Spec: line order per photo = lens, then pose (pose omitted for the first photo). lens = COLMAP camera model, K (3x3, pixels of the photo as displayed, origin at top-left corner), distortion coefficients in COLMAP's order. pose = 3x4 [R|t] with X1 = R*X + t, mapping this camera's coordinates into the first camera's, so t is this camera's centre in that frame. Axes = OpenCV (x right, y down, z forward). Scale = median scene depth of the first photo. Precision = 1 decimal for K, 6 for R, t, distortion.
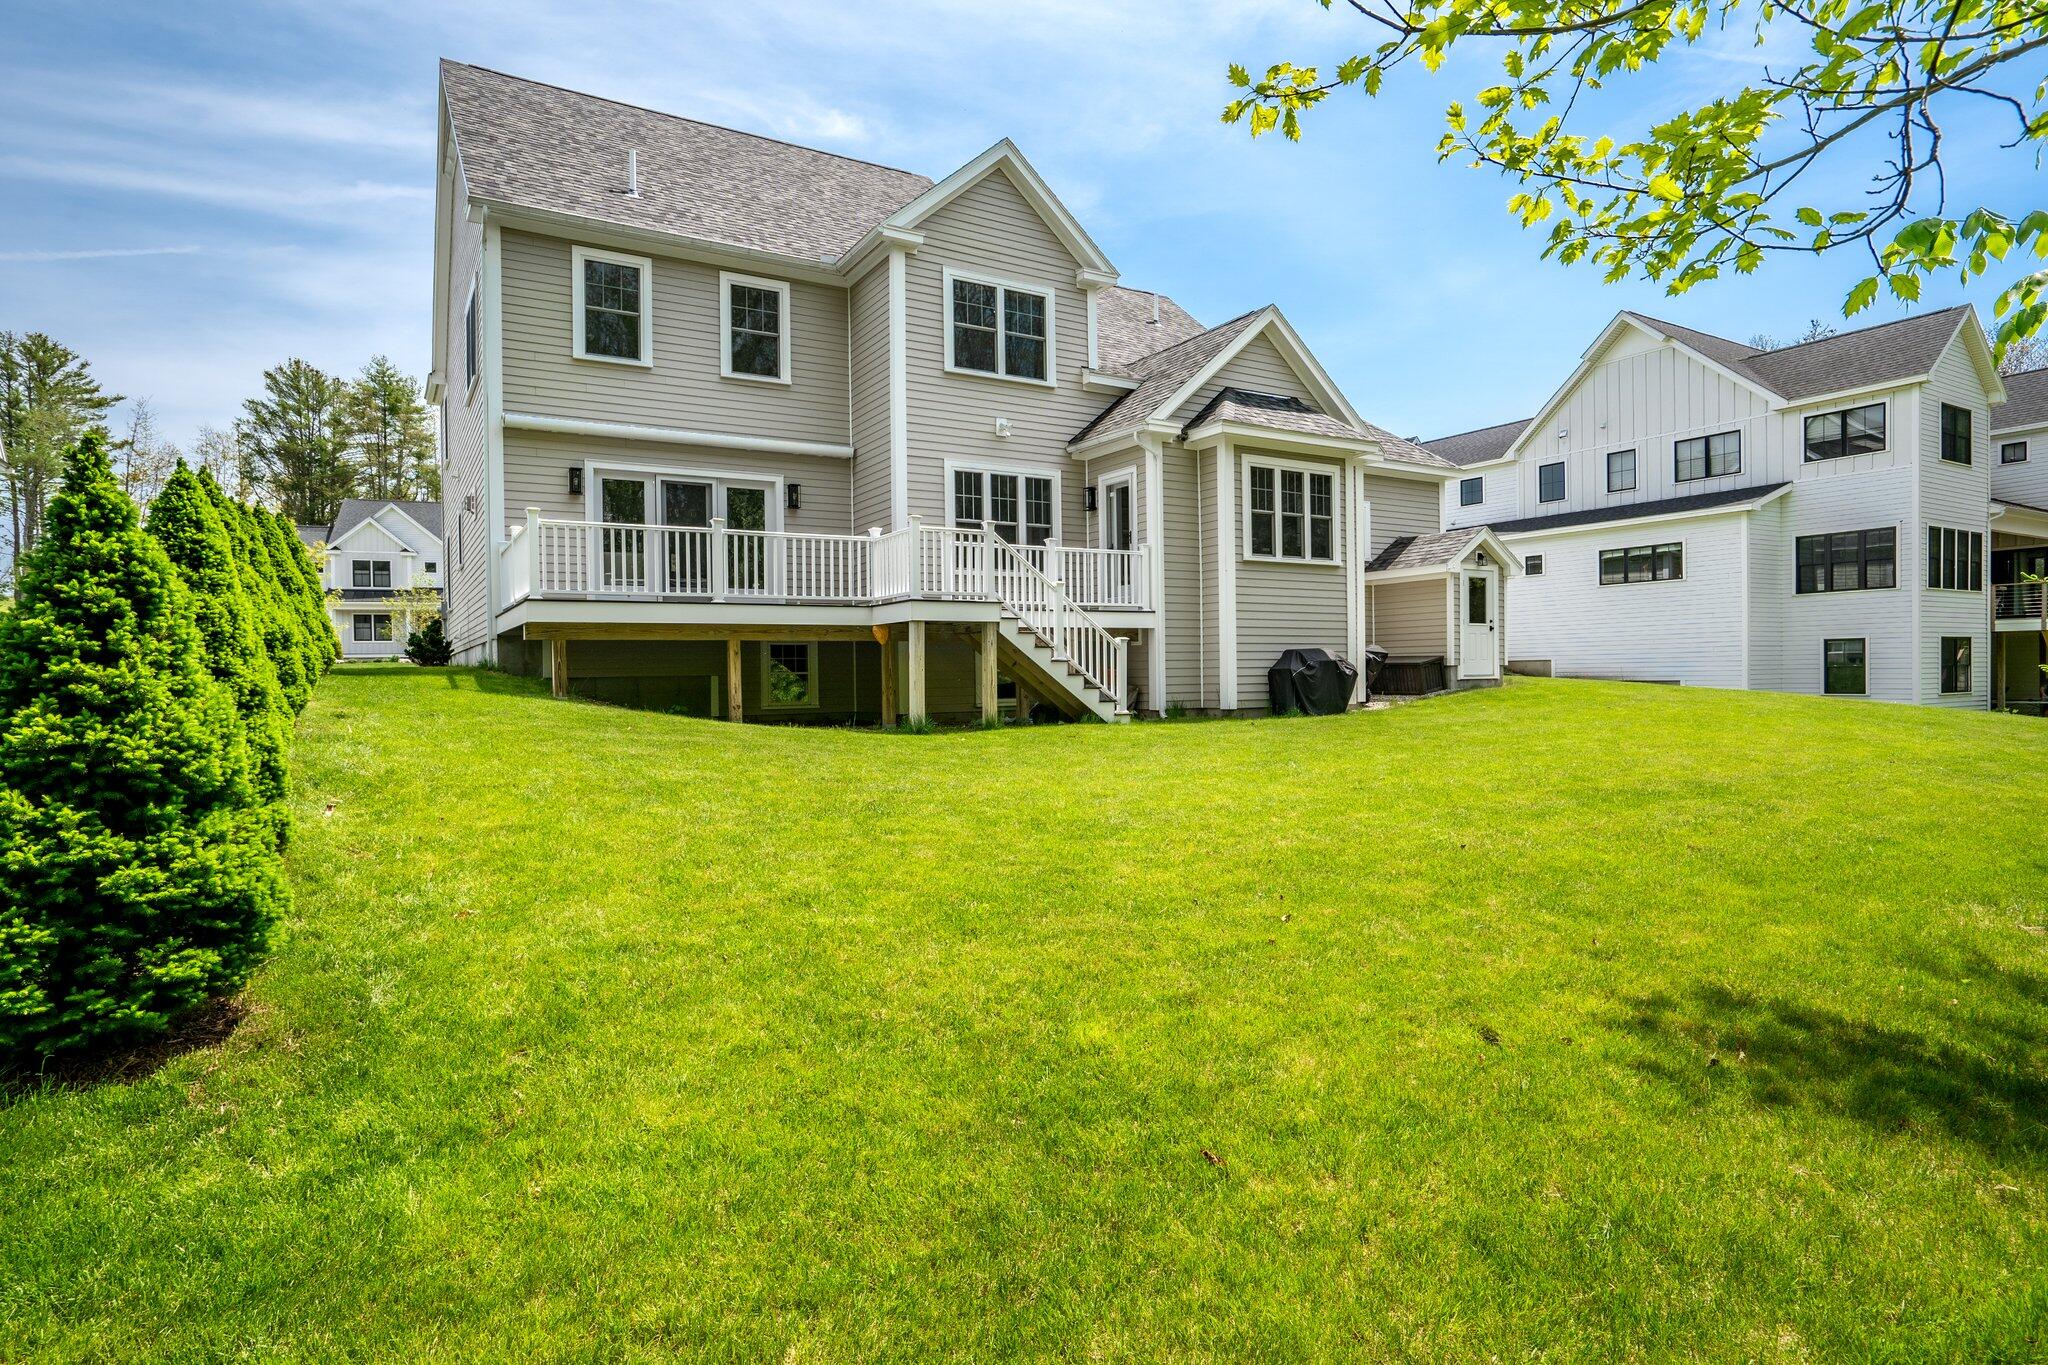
lens RADIAL K [[1114.3, 0, 1024.0], [0, 1114.3, 682.5], [0, 0, 1]] dist [-0.049775, 0.000031]
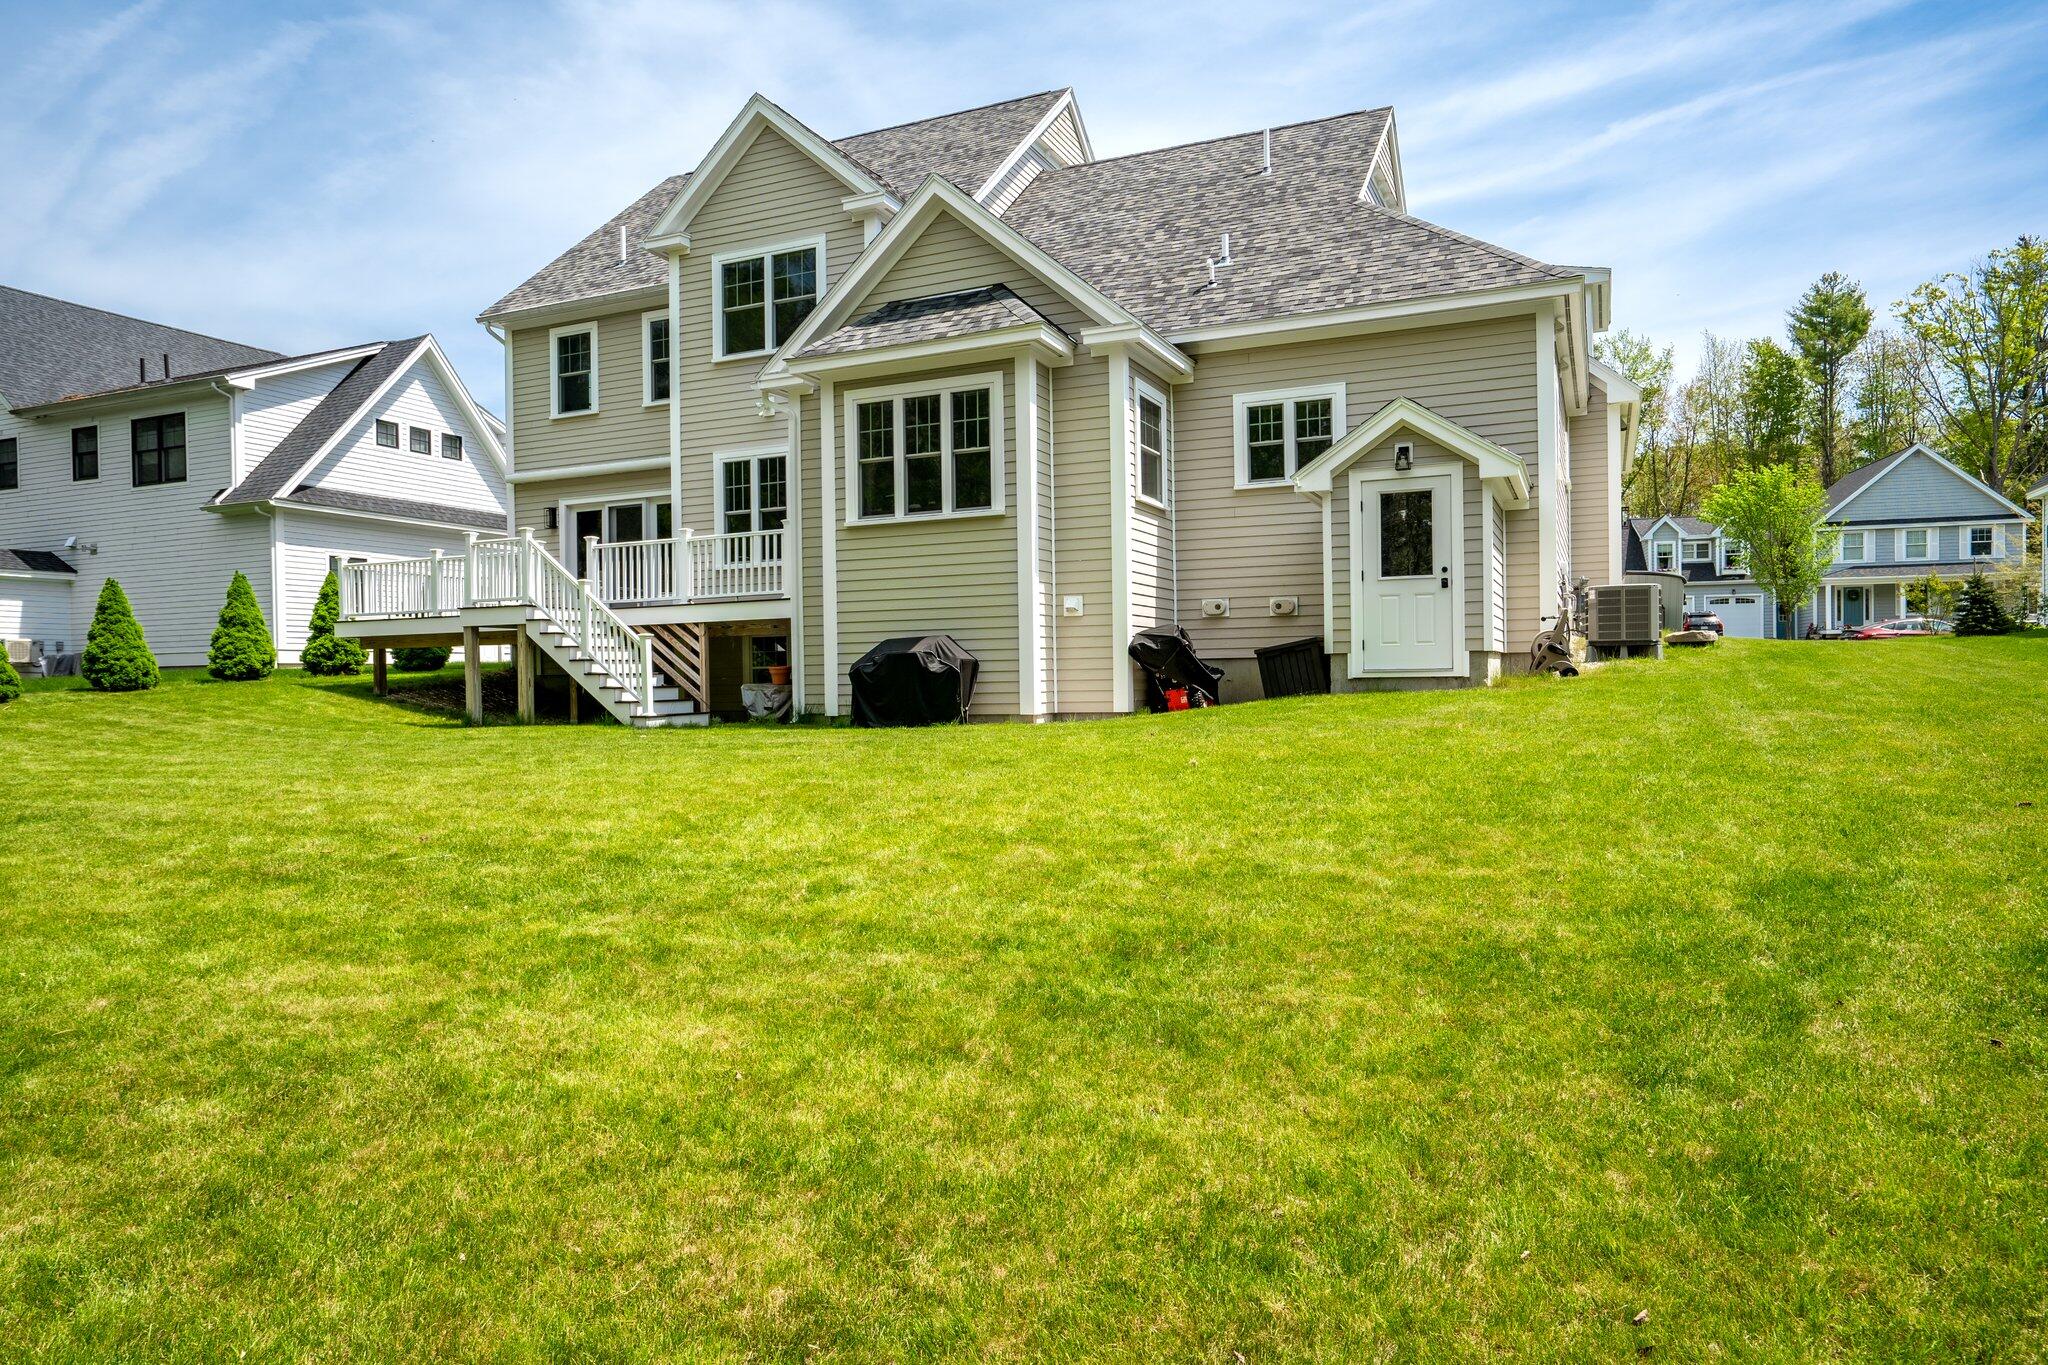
lens RADIAL K [[1262.5, 0, 1024.0], [0, 1262.5, 682.5], [0, 0, 1]] dist [-0.028390, -0.000142]
pose [[0.562255, 0.006195, -0.826940, 0.993045], [0.002223, 0.999957, 0.009003, -0.007671], [0.826961, -0.006900, 0.562217, 0.593639]]
